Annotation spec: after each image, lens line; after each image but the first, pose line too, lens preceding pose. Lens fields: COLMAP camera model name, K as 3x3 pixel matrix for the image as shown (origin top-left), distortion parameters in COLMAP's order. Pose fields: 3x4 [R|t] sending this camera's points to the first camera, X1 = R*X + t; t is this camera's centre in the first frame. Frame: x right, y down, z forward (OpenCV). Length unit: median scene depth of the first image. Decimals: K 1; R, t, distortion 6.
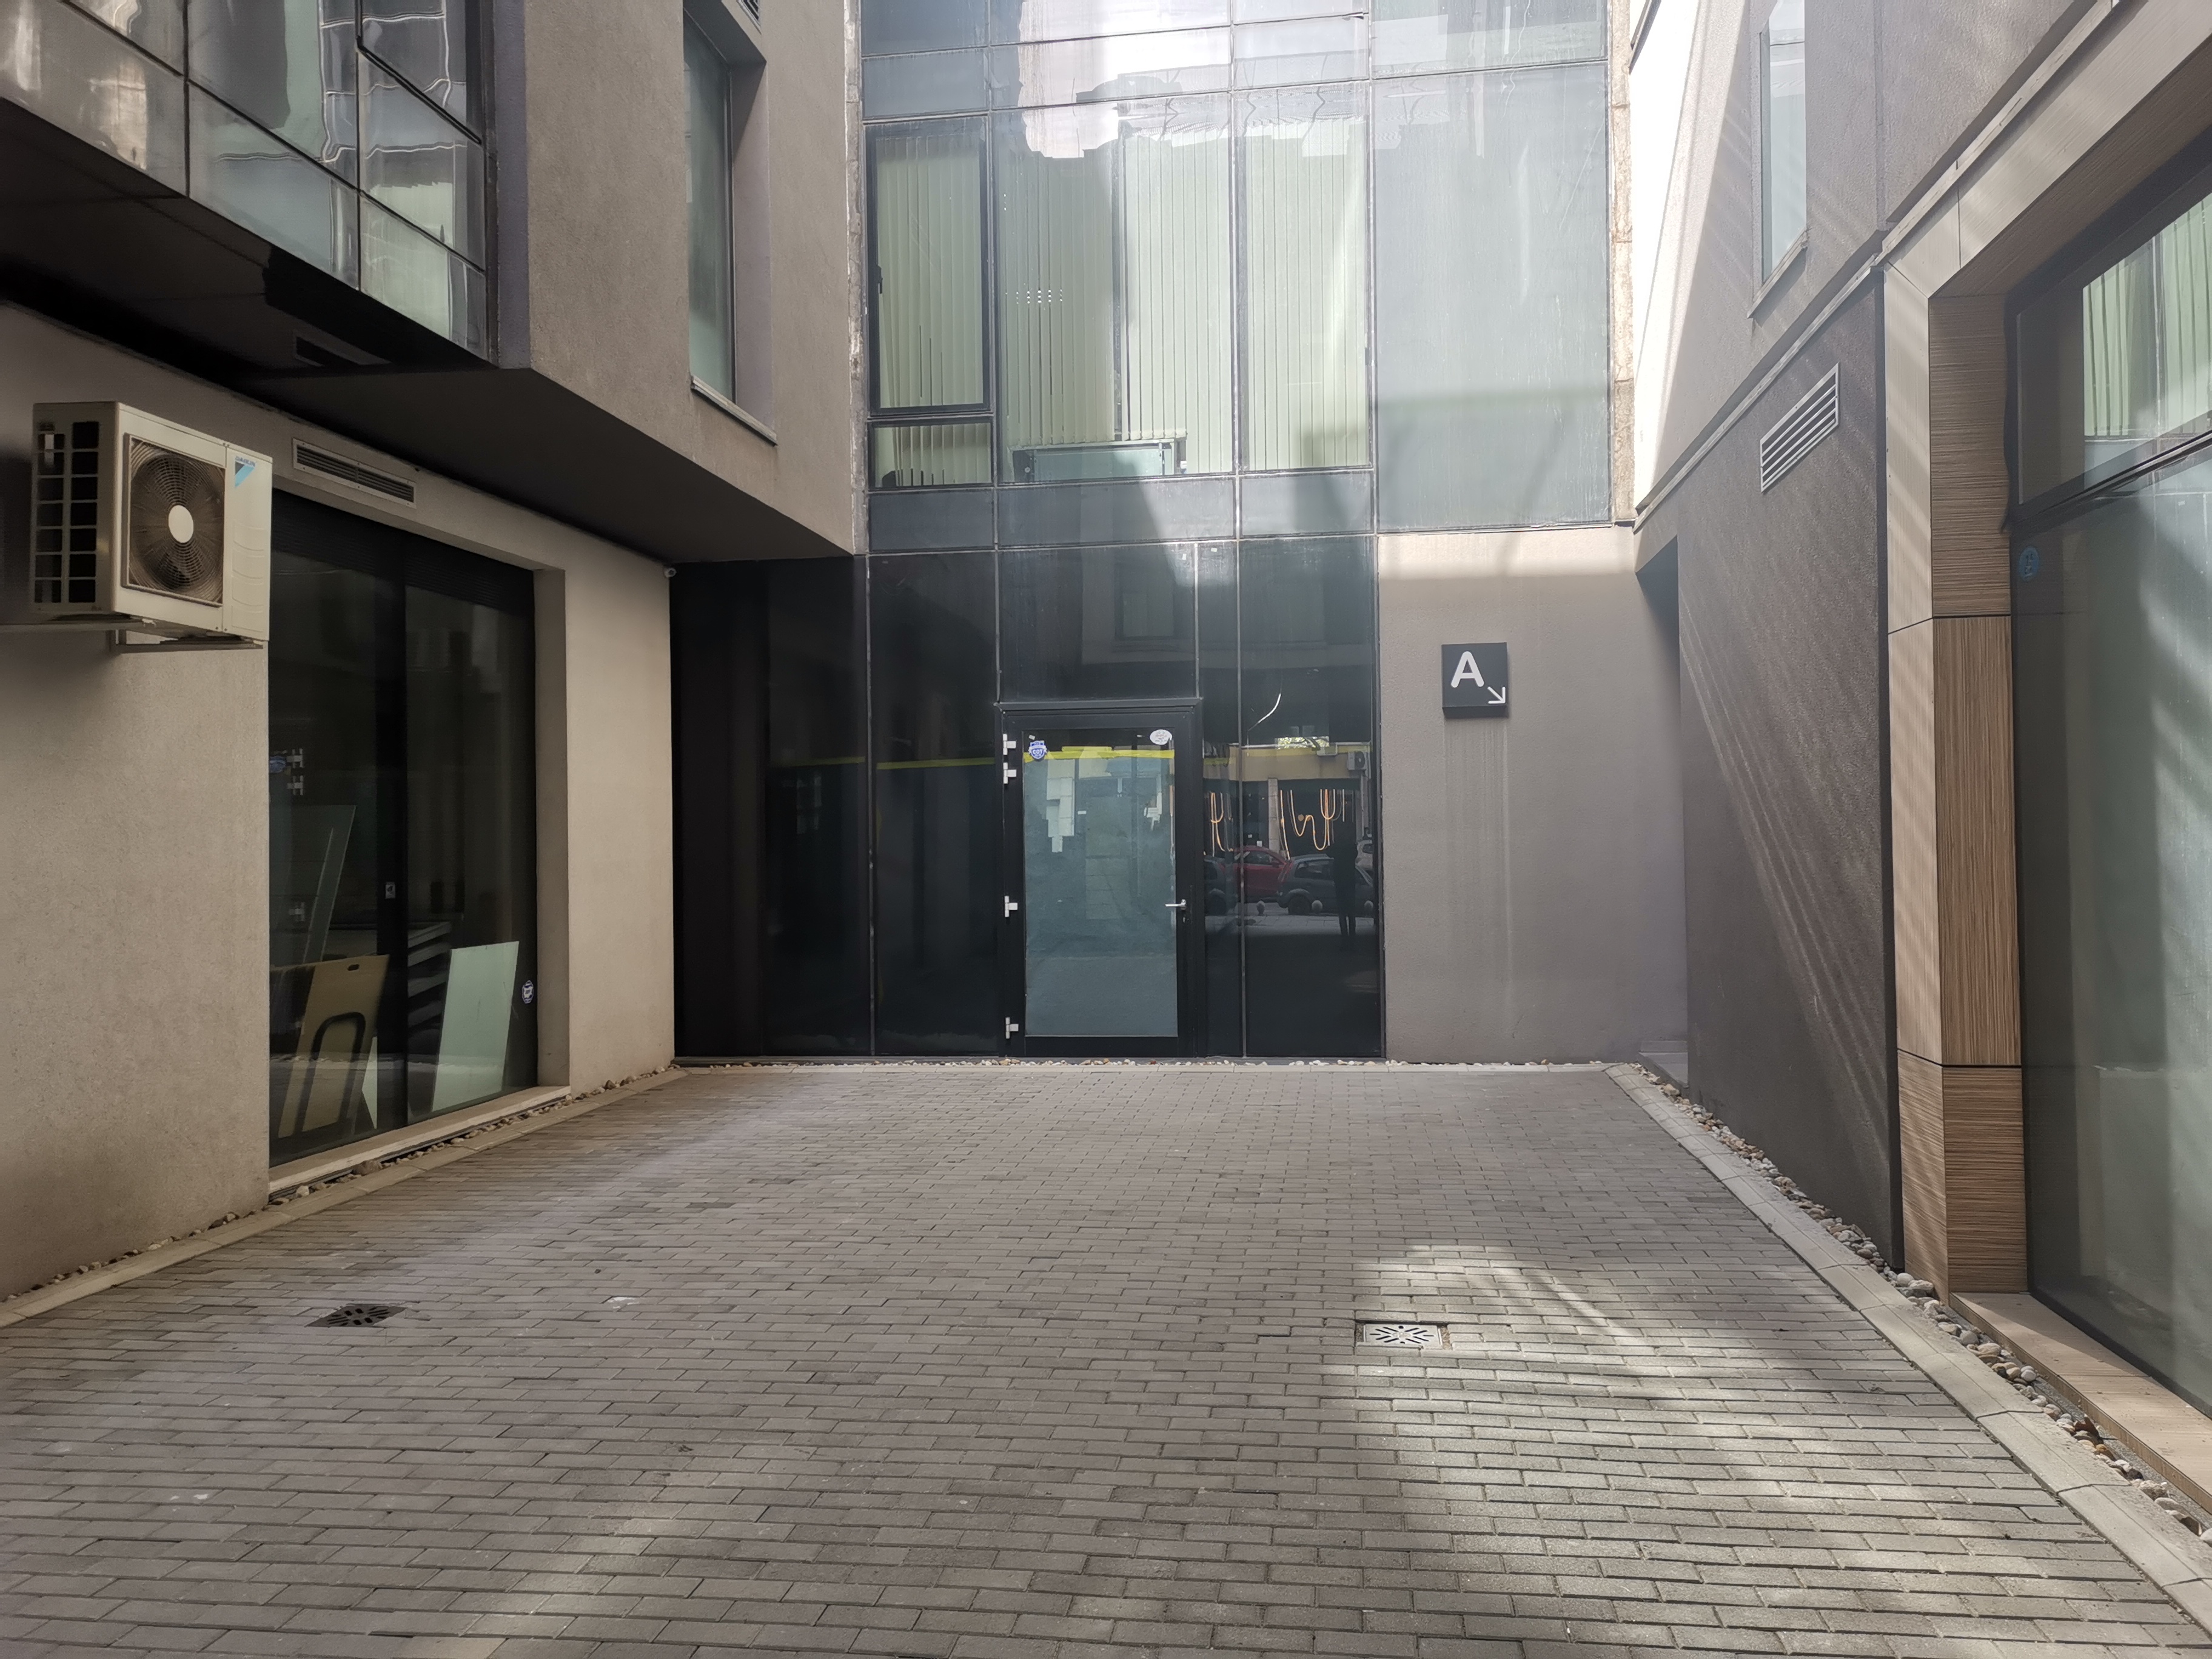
lens RADIAL K [[1742.9, 0, 1105.6], [0, 1742.9, 801.8], [0, 0, 1]] dist [0.078303, -0.000531]
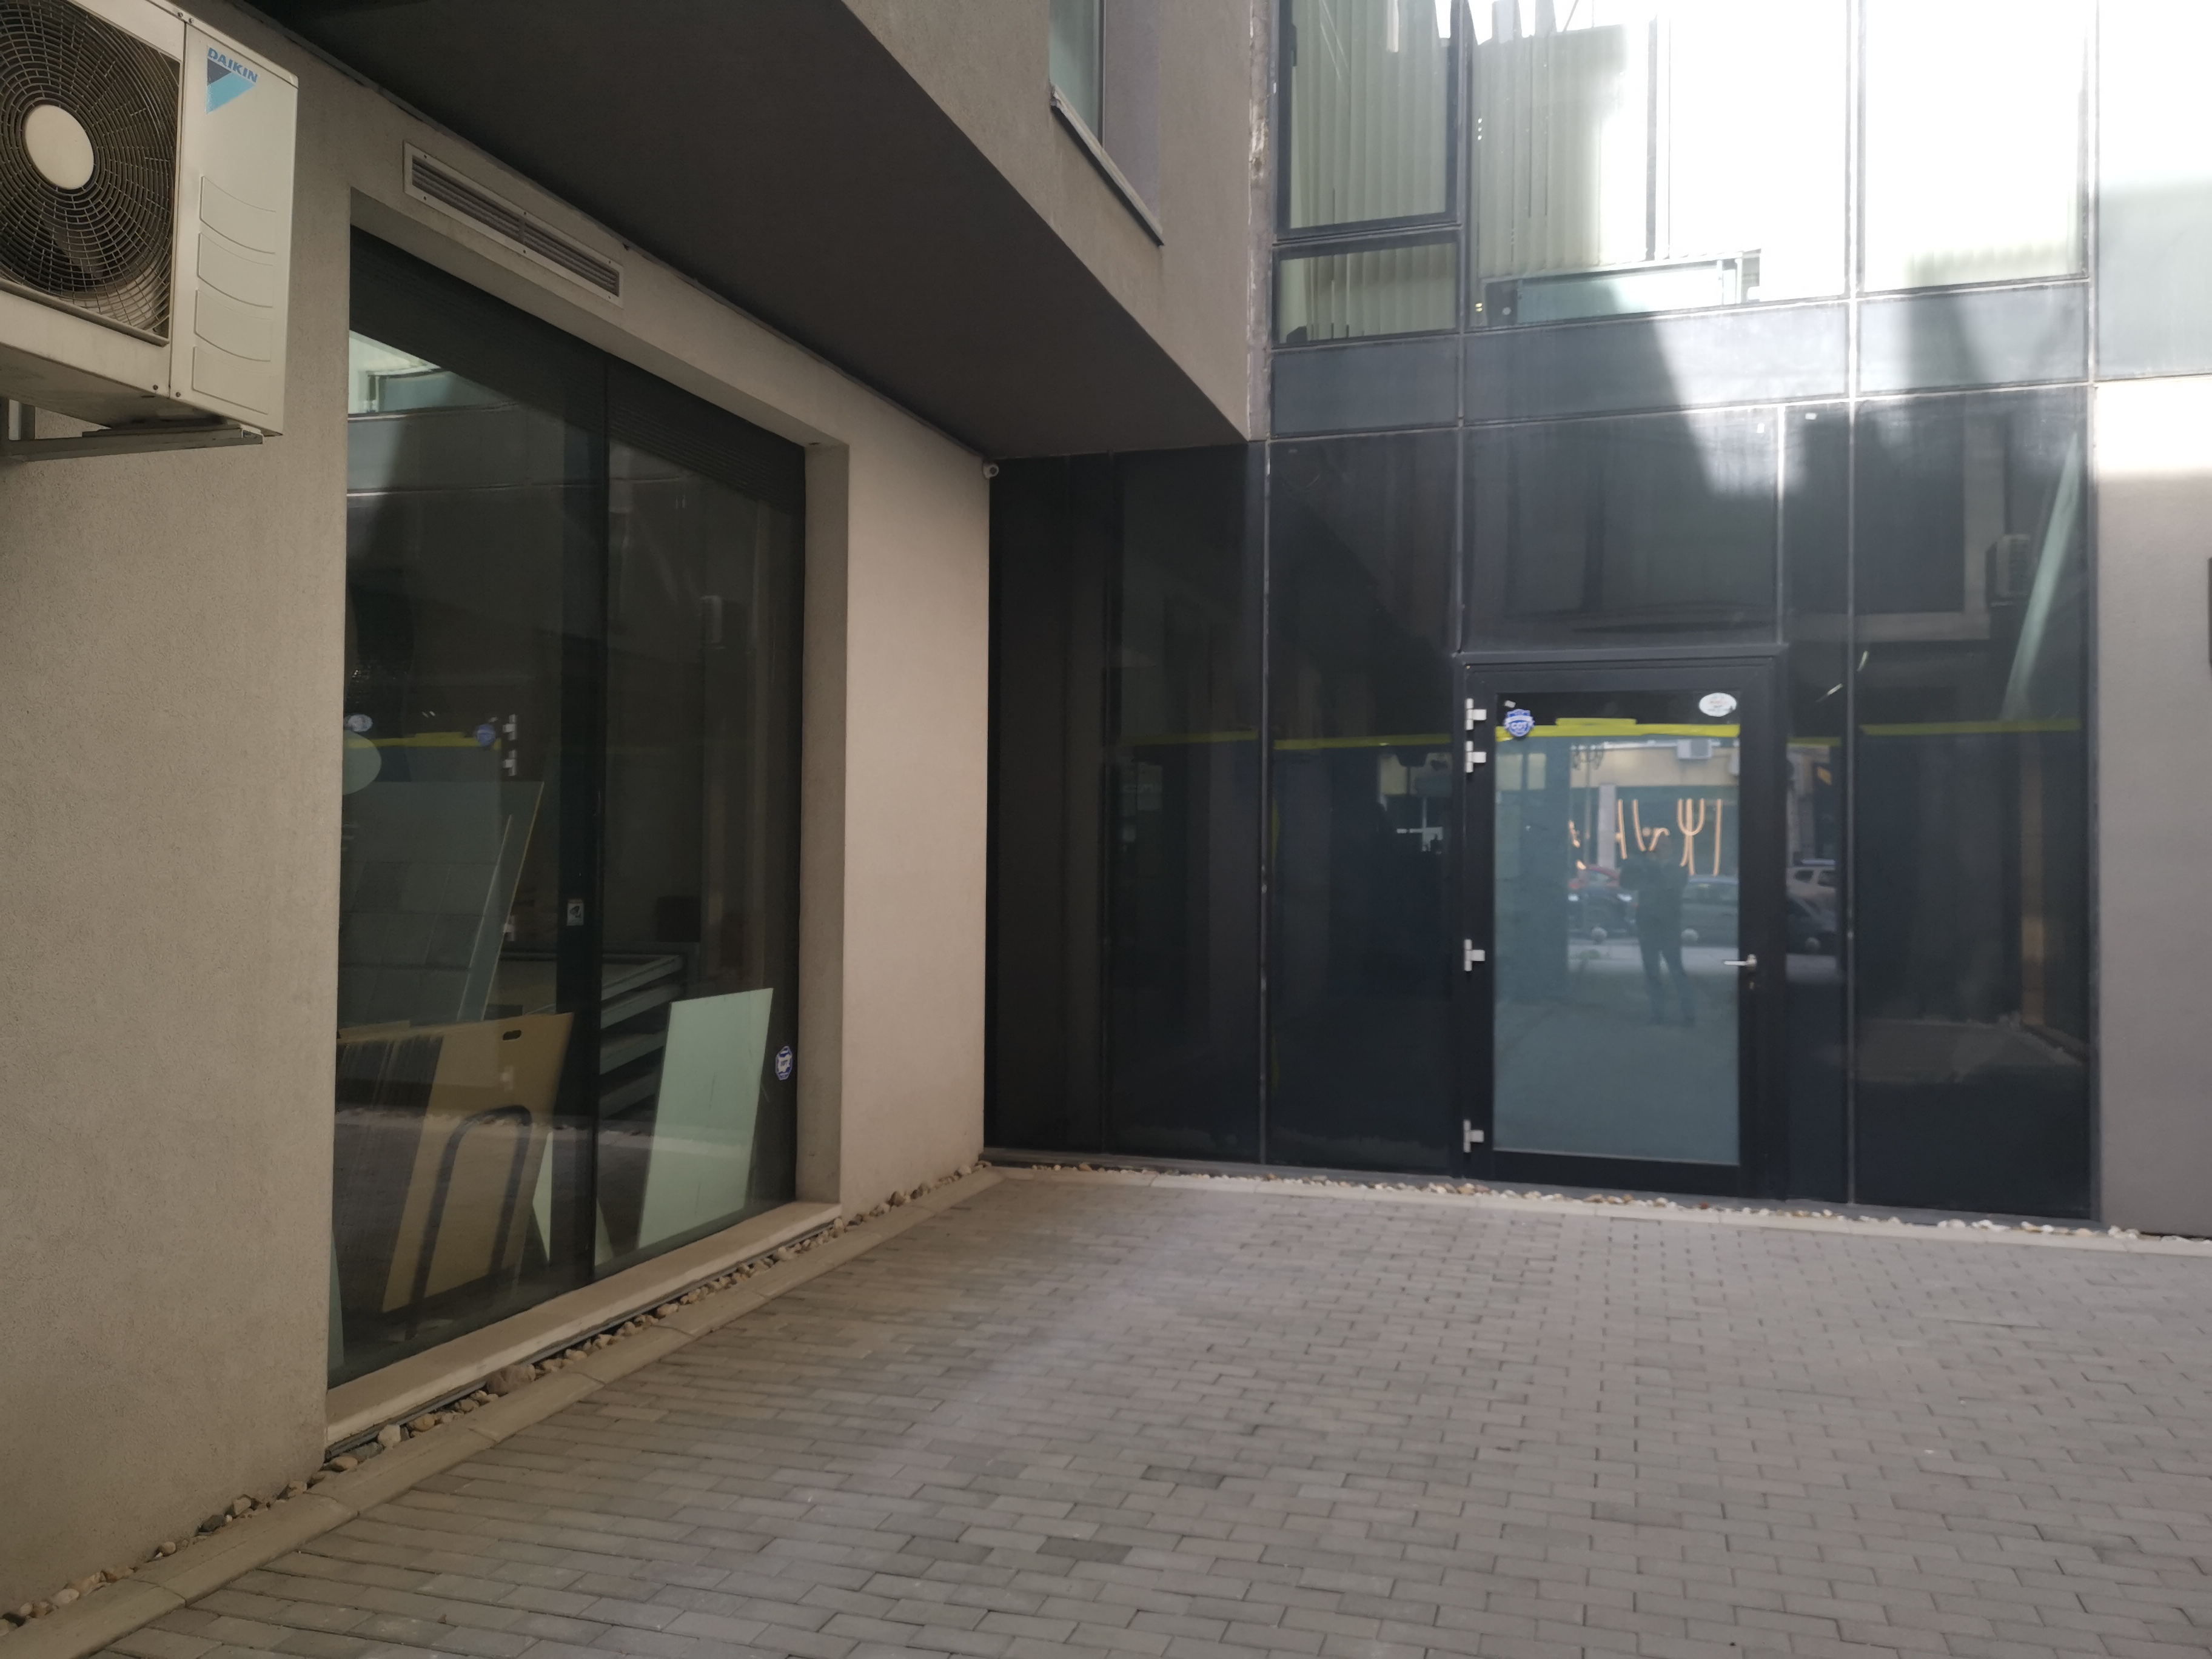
lens RADIAL K [[1742.9, 0, 1105.6], [0, 1742.9, 801.8], [0, 0, 1]] dist [0.078303, -0.000531]
pose [[0.987745, 0.018314, -0.154999, -0.094845], [-0.019592, 0.999785, -0.006723, 0.008500], [0.154842, 0.009678, 0.987892, 0.323153]]
